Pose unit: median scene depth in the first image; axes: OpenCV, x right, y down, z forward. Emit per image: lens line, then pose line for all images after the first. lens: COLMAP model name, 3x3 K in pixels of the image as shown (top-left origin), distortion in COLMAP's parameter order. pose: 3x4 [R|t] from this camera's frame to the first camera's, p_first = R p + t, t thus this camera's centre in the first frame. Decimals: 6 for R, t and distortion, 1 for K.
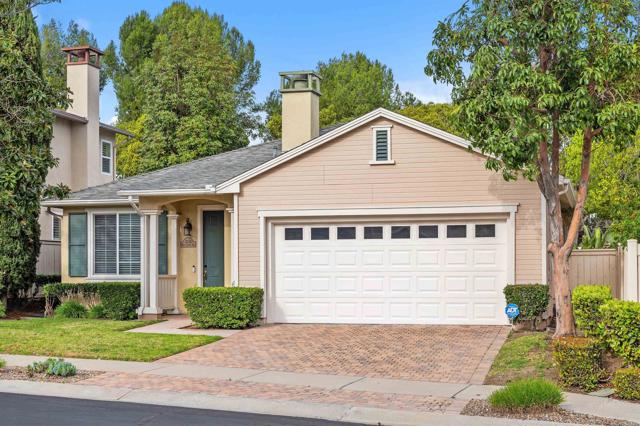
lens RADIAL K [[996.7, 0, 320.0], [0, 996.7, 213.0], [0, 0, 1]] dist [-0.199543, -0.028807]
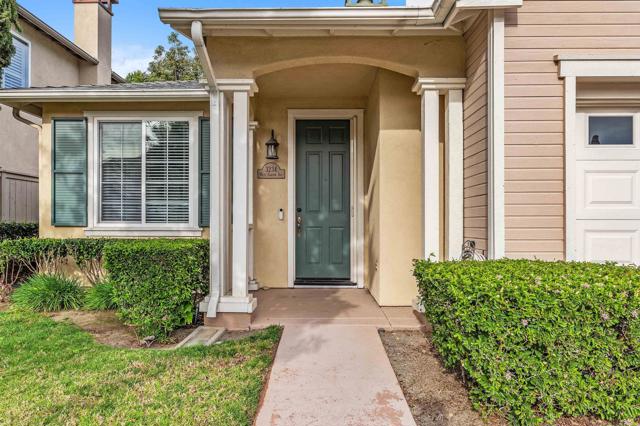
lens RADIAL K [[426.5, 0, 320.0], [0, 426.5, 213.0], [0, 0, 1]] dist [-0.001161, -0.000496]
pose [[0.972768, 0.014095, 0.231350, -0.163644], [-0.021489, 0.999335, 0.029474, 0.047164], [-0.230781, -0.033643, 0.972424, 0.736932]]
